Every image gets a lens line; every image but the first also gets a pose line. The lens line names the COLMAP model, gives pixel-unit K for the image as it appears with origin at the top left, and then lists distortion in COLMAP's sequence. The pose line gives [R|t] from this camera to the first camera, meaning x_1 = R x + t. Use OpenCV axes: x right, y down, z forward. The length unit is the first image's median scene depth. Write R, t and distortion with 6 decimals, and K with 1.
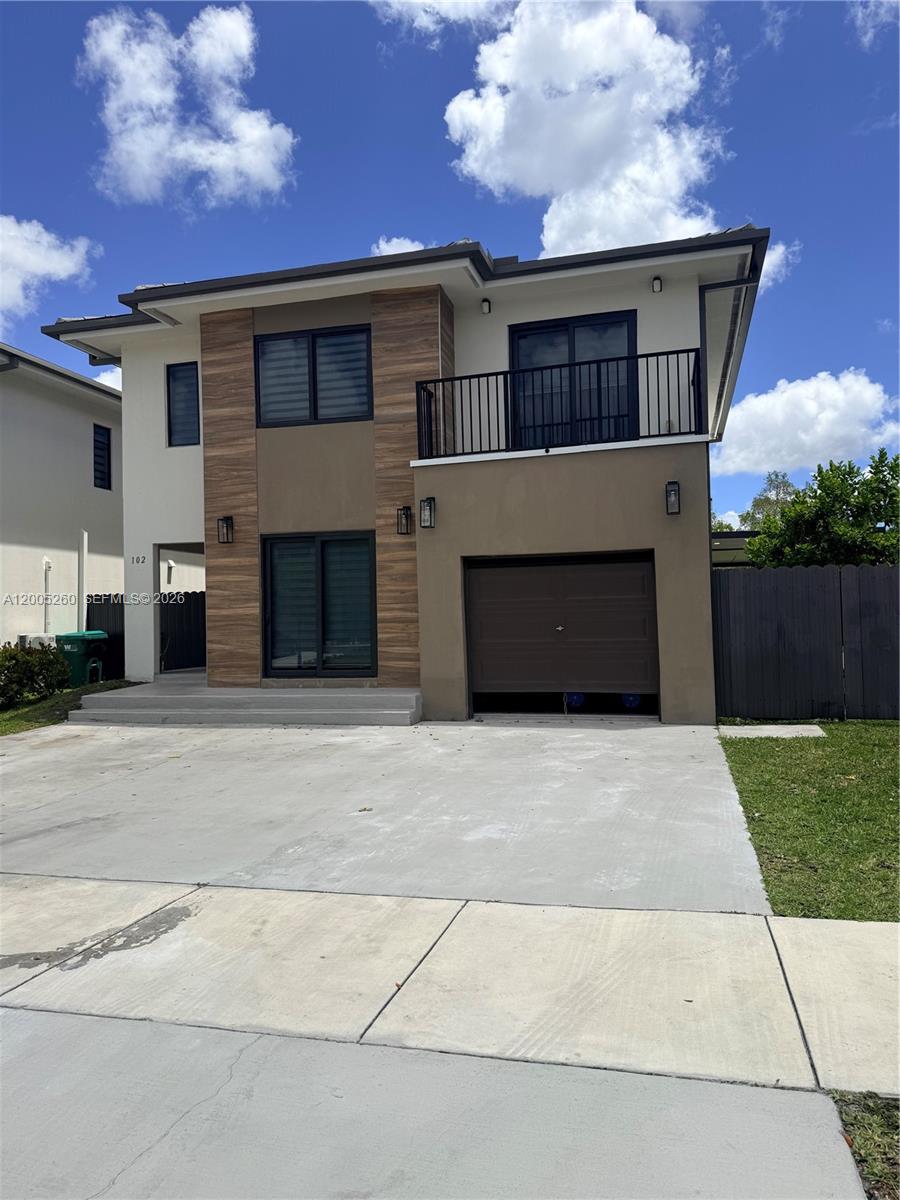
lens RADIAL K [[860.8, 0, 449.0], [0, 860.8, 592.0], [0, 0, 1]] dist [0.054026, -0.045052]
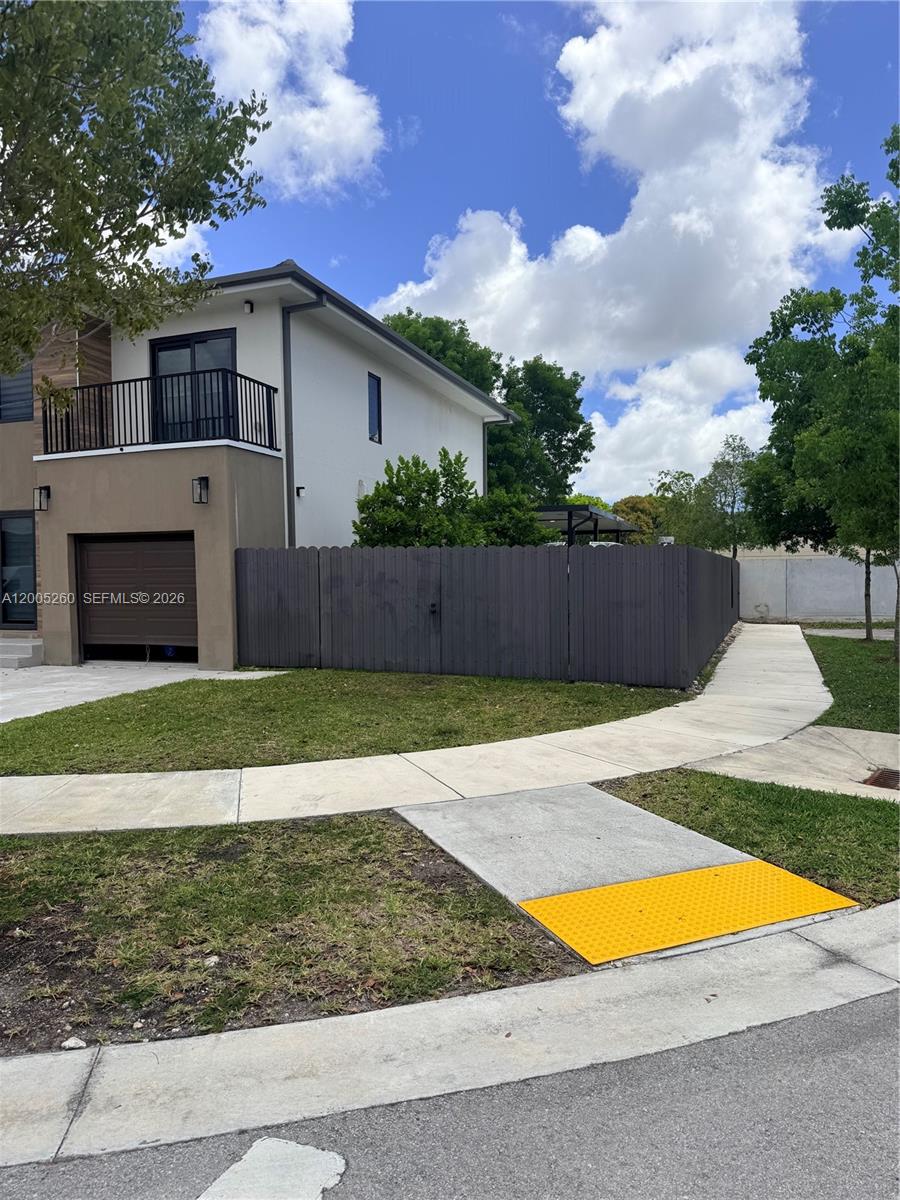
lens RADIAL K [[860.8, 0, 449.0], [0, 860.8, 592.0], [0, 0, 1]] dist [0.054026, -0.045052]
pose [[0.996977, 0.013669, -0.076484, 0.585094], [-0.009678, 0.998584, 0.052306, -0.025461], [0.077090, -0.051408, 0.995698, -0.185427]]
